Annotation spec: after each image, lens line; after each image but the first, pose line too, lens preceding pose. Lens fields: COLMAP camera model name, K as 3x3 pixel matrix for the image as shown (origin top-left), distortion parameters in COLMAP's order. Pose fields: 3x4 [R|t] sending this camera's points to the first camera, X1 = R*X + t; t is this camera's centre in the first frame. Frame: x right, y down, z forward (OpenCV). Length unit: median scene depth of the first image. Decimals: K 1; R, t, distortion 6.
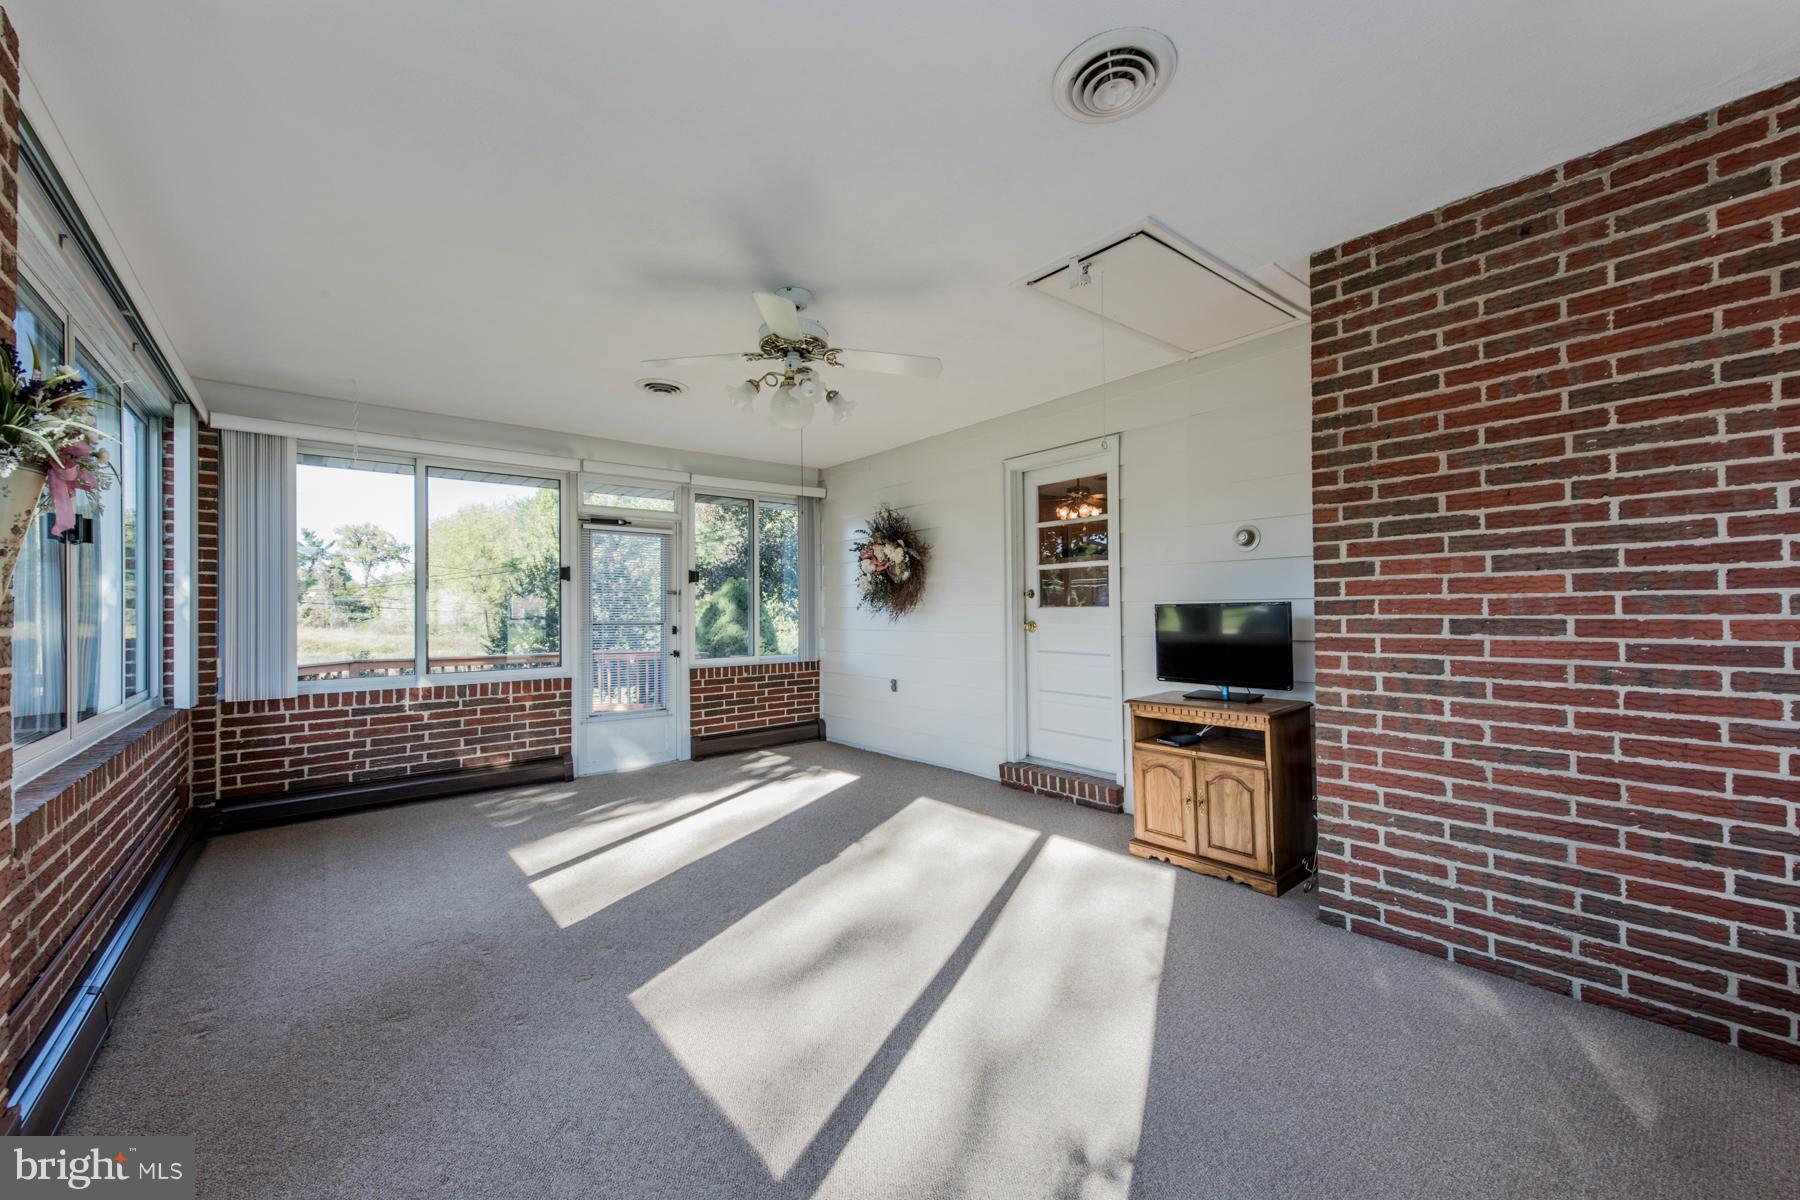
lens RADIAL K [[708.9, 0, 899.3], [0, 708.9, 601.6], [0, 0, 1]] dist [0.006759, -0.000311]
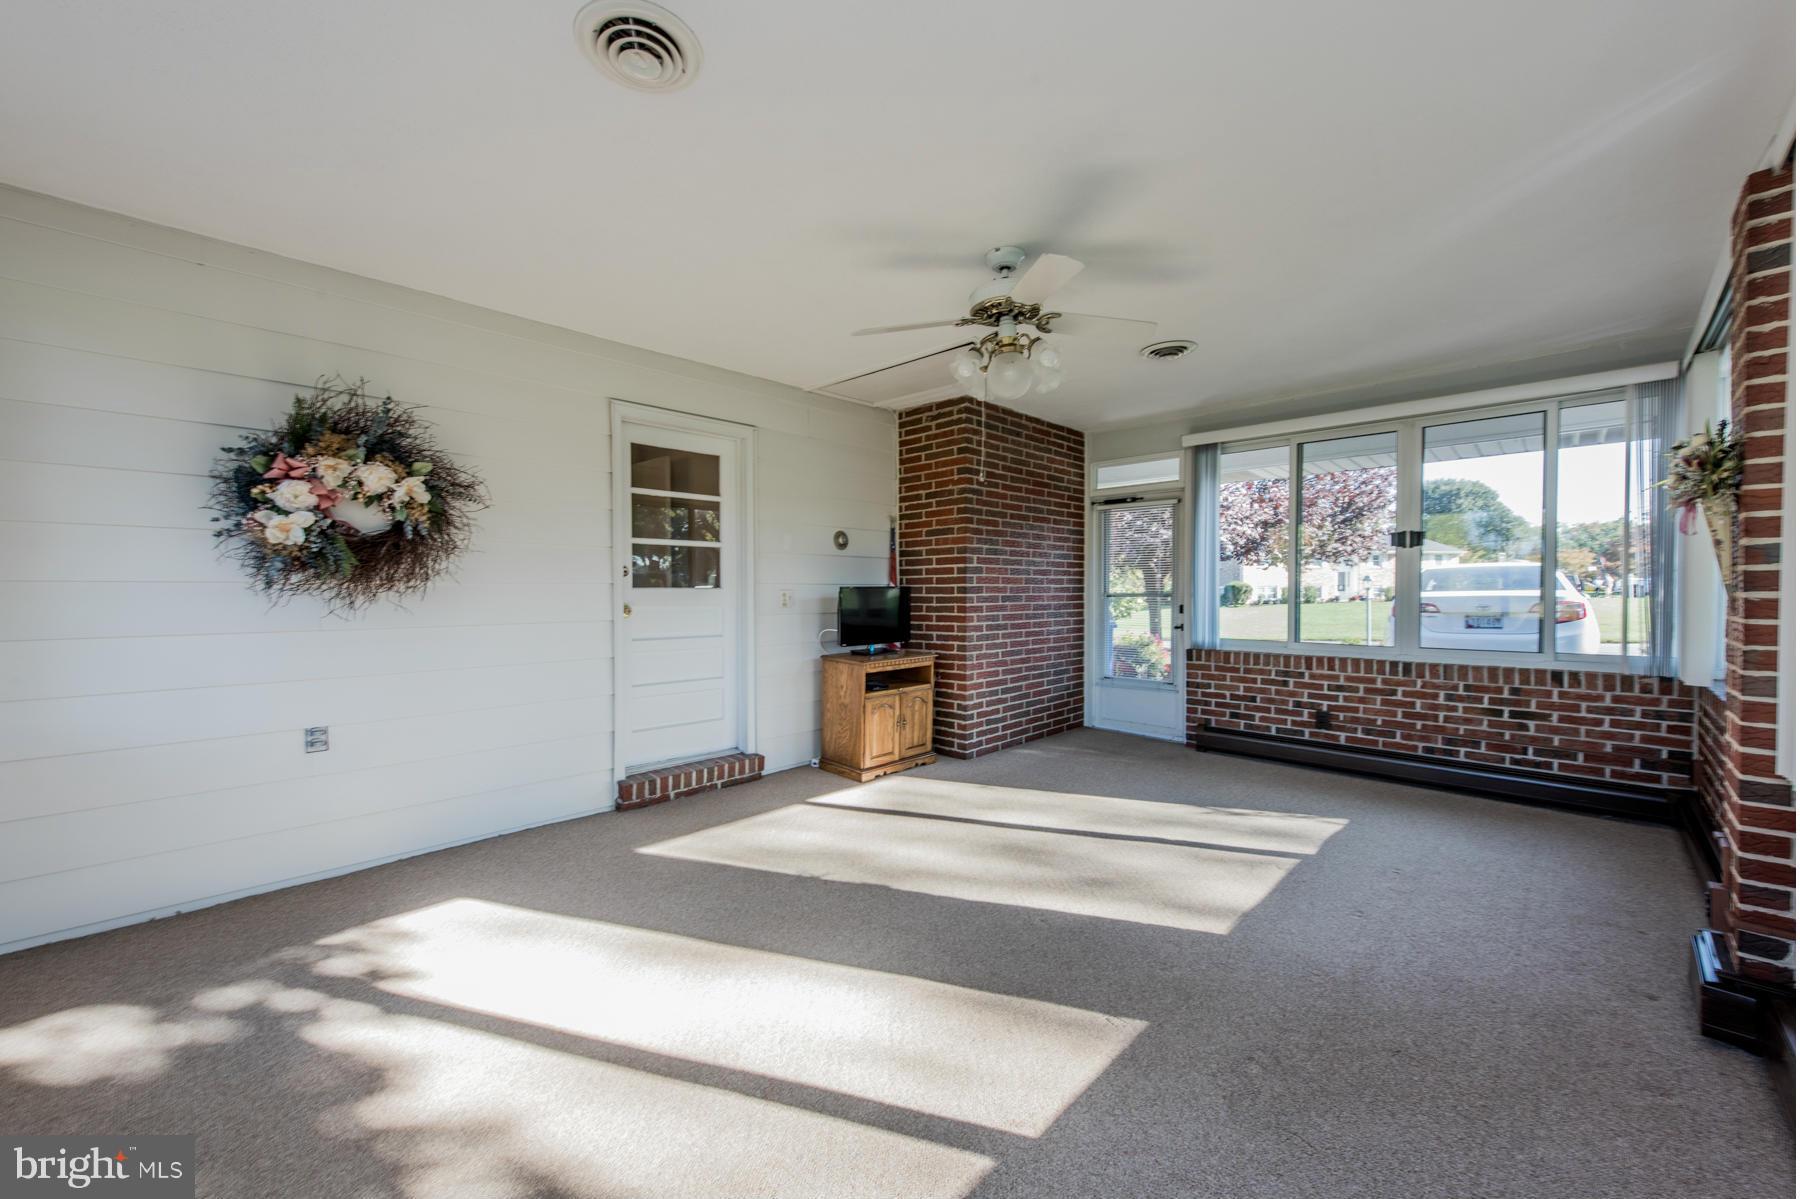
lens RADIAL K [[708.9, 0, 899.0], [0, 708.9, 597.0], [0, 0, 1]] dist [0.006759, -0.000311]
pose [[-0.122230, -0.001215, 0.992501, -1.114998], [-0.009335, 0.999956, 0.000075, 0.026470], [-0.992458, -0.009256, -0.122236, 1.292943]]
